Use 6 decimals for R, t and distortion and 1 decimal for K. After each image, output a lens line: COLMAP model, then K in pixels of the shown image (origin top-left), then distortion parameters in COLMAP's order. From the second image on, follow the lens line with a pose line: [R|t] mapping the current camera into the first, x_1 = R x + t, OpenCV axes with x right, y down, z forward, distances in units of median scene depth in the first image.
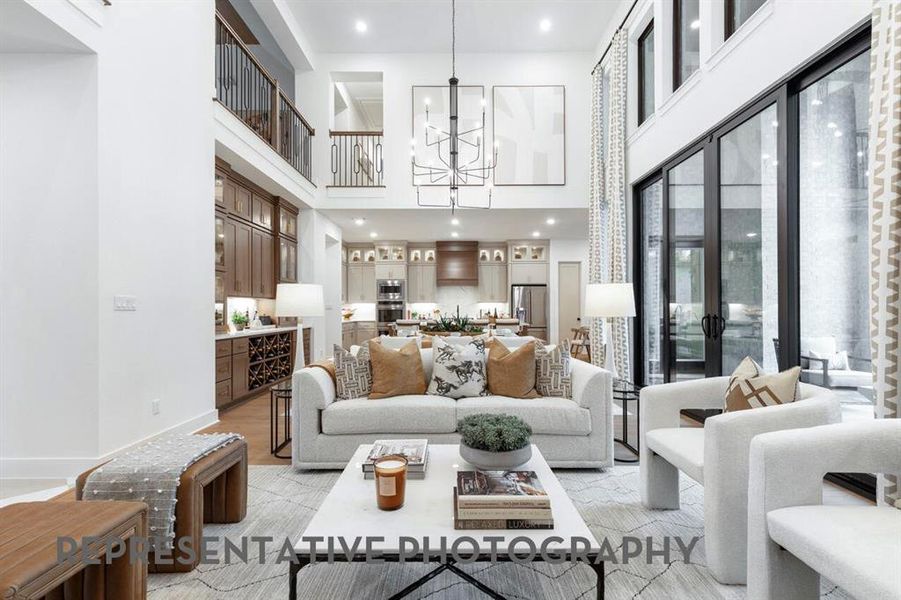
lens RADIAL K [[402.4, 0, 454.3], [0, 402.4, 306.3], [0, 0, 1]] dist [0.011946, 0.000440]
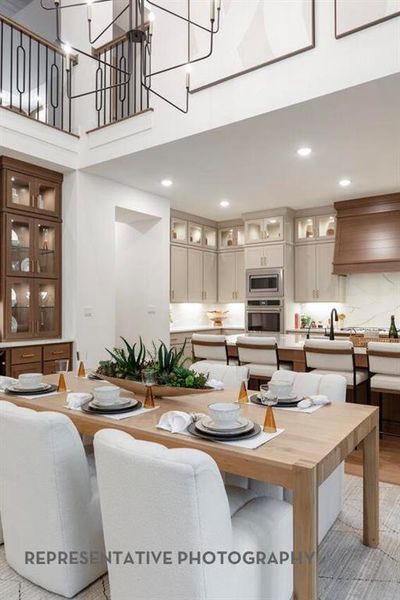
lens RADIAL K [[409.7, 0, 197.8], [0, 409.7, 302.8], [0, 0, 1]] dist [-0.004423, -0.001376]
pose [[0.810217, -0.001258, -0.586129, 0.238569], [0.001449, 0.999999, -0.000145, -0.013492], [0.586128, -0.000732, 0.810218, 0.575214]]
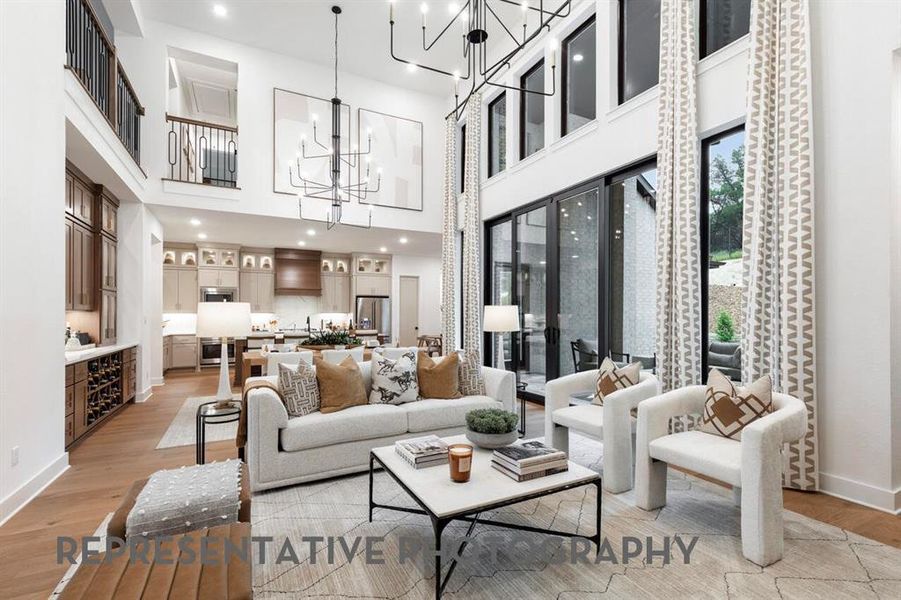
lens RADIAL K [[402.4, 0, 450.0], [0, 402.4, 315.1], [0, 0, 1]] dist [0.011946, 0.000440]
pose [[0.890706, -0.000666, 0.454579, -0.169025], [-0.001663, 0.999987, 0.004724, -0.014515], [-0.454576, -0.004964, 0.890694, -0.040822]]
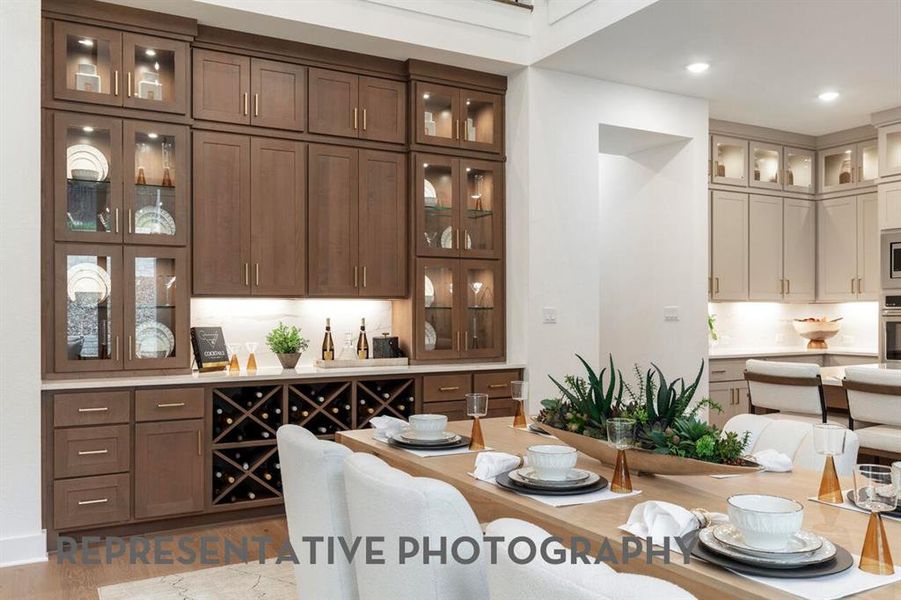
lens RADIAL K [[724.1, 0, 463.2], [0, 724.1, 321.9], [0, 0, 1]] dist [0.006881, -0.002578]
pose [[0.491507, 0.010750, -0.870807, 0.244790], [0.005805, 0.999861, 0.015620, -0.004105], [0.870854, -0.012732, 0.491377, 0.618675]]
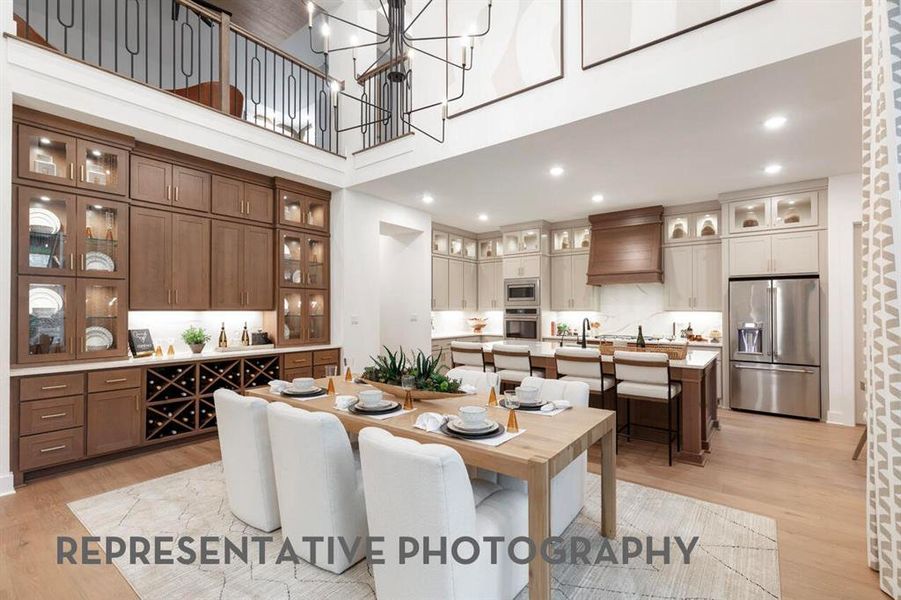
lens RADIAL K [[402.4, 0, 449.3], [0, 402.4, 313.4], [0, 0, 1]] dist [0.011946, 0.000440]
pose [[0.791178, 0.010232, -0.611501, 0.269231], [-0.001711, 0.999893, 0.014517, -0.022782], [0.611584, -0.010439, 0.791111, 0.551246]]
